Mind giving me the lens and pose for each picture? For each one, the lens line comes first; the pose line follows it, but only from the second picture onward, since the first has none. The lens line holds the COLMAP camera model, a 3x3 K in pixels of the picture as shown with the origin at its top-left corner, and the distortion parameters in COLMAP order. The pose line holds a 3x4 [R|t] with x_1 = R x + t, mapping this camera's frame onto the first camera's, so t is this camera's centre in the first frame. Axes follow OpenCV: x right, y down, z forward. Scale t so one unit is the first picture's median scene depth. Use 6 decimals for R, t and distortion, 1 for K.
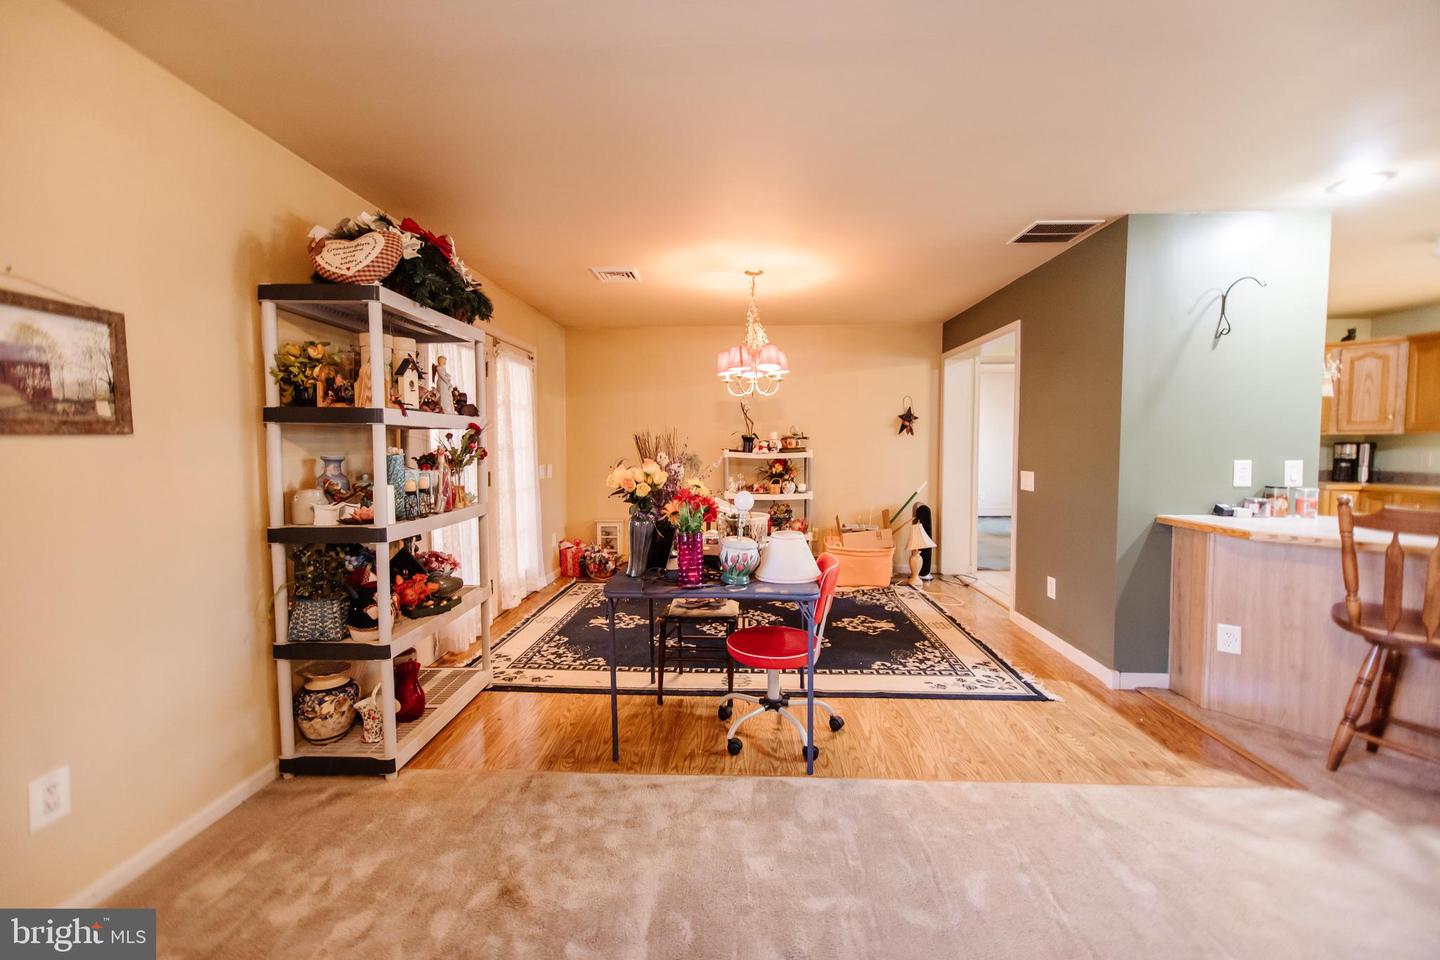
lens RADIAL K [[608.8, 0, 717.2], [0, 608.8, 479.2], [0, 0, 1]] dist [-0.002198, 0.000112]
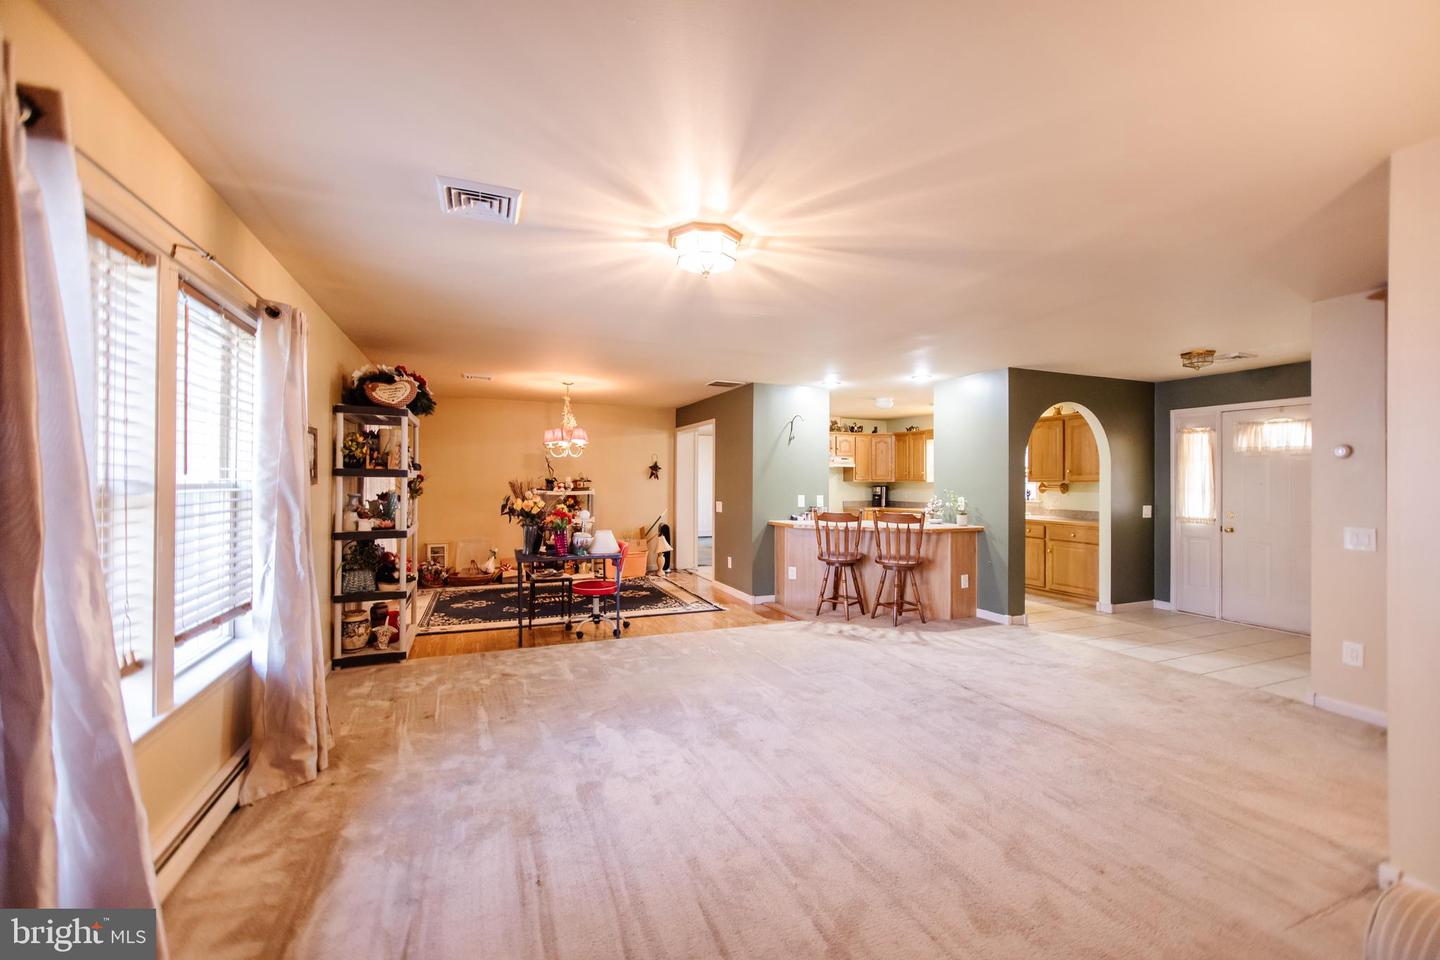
lens RADIAL K [[608.8, 0, 719.7], [0, 608.8, 480.8], [0, 0, 1]] dist [-0.002198, 0.000112]
pose [[0.913671, 0.008201, 0.406372, -0.280436], [0.014526, 0.998499, -0.052812, 0.025532], [-0.406195, 0.054156, 0.912180, -0.810238]]
